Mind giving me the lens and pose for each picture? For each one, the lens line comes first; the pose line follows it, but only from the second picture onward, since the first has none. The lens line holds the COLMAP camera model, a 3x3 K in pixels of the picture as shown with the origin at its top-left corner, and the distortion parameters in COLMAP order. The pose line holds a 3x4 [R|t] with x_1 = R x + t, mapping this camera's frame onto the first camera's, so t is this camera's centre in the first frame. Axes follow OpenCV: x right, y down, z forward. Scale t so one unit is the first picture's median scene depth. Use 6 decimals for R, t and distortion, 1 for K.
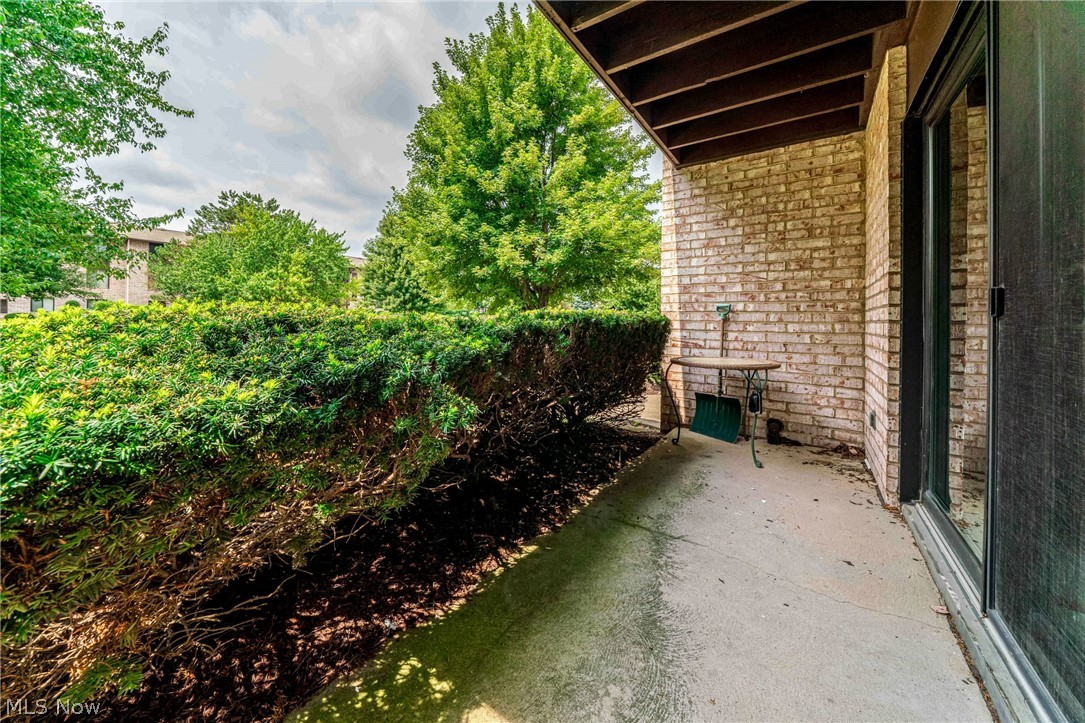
lens RADIAL K [[384.7, 0, 543.4], [0, 384.7, 320.5], [0, 0, 1]] dist [0.000119, -0.000049]
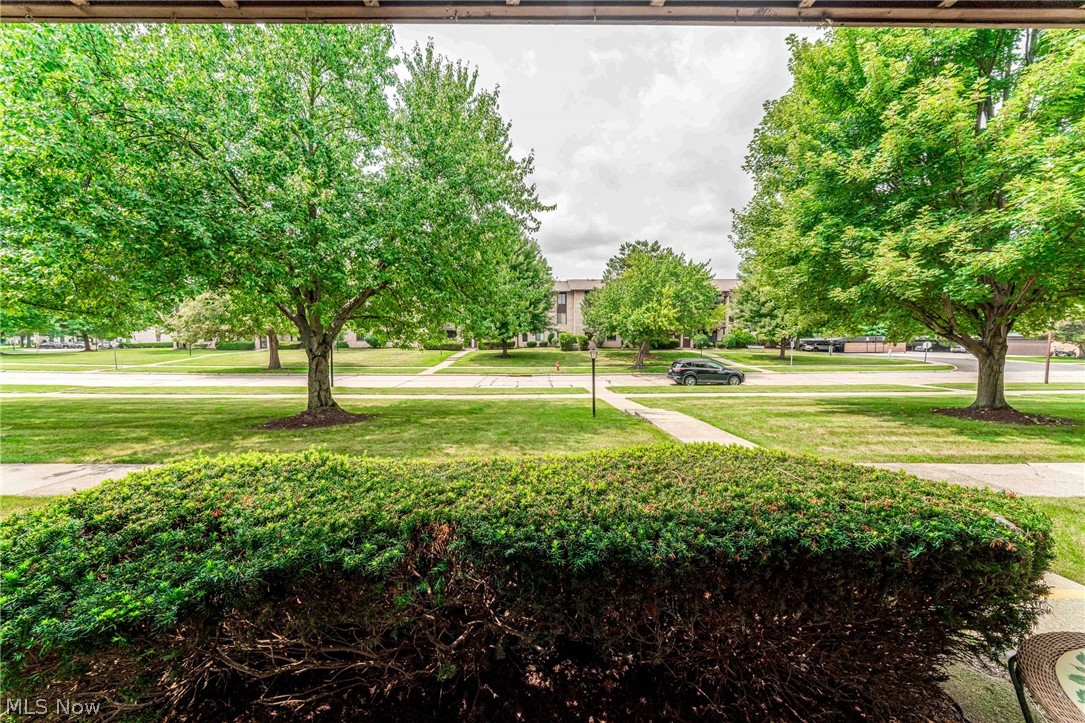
lens RADIAL K [[378.4, 0, 542.5], [0, 378.4, 361.5], [0, 0, 1]] dist [-0.000742, -0.000028]
pose [[0.587364, 0.035396, -0.808548, 0.086239], [0.010796, 0.998612, 0.051559, -0.042382], [0.809251, -0.039013, 0.586166, 0.106783]]
